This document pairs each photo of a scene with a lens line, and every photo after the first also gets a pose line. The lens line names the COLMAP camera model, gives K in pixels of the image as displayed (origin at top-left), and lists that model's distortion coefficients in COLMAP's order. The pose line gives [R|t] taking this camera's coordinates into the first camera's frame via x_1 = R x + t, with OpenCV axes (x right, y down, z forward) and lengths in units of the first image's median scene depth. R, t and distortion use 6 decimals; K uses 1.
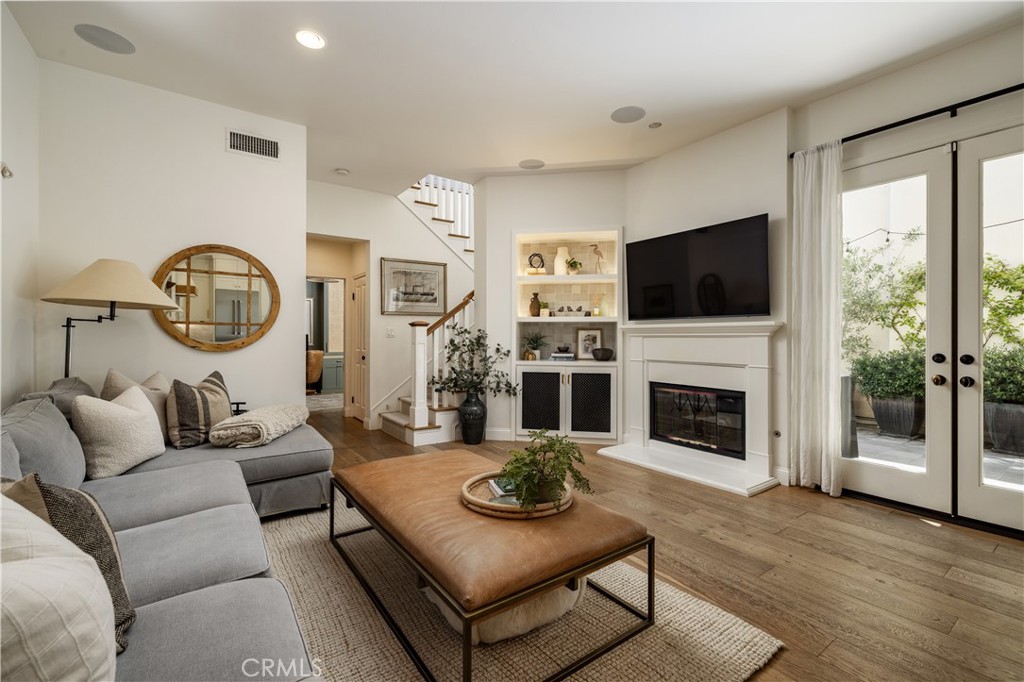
lens RADIAL K [[442.6, 0, 512.3], [0, 442.6, 336.8], [0, 0, 1]] dist [-0.000153, 0.000009]
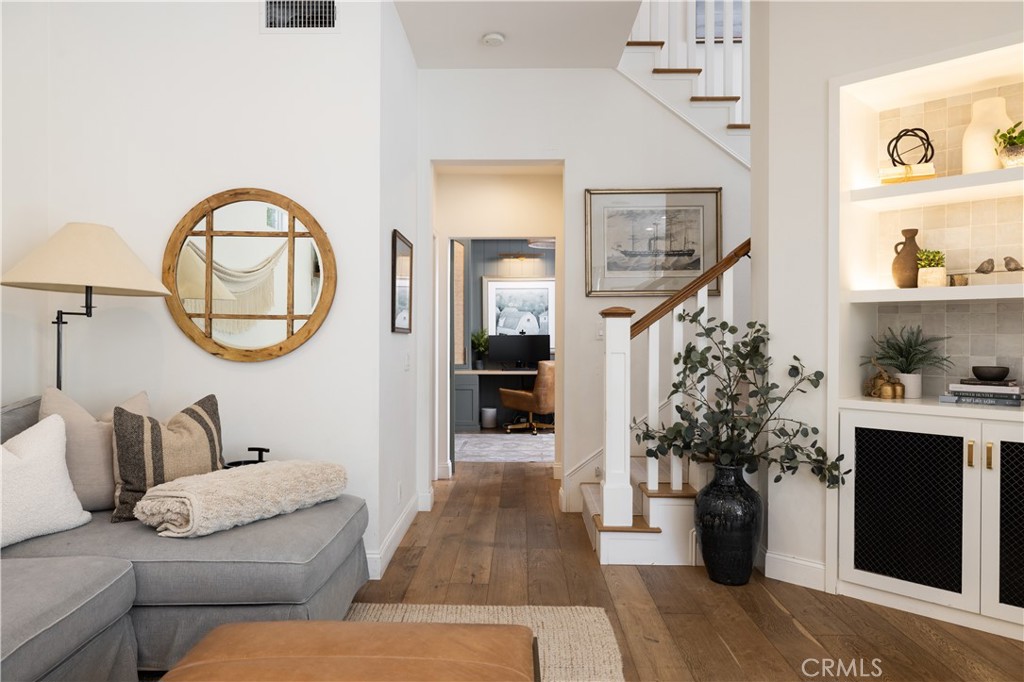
lens RADIAL K [[704.6, 0, 511.6], [0, 704.6, 340.6], [0, 0, 1]] dist [0.006968, -0.001251]
pose [[0.807153, 0.004793, -0.590322, 0.148696], [-0.002632, 0.999986, 0.004521, -0.001143], [0.590336, -0.002095, 0.807155, 0.297580]]
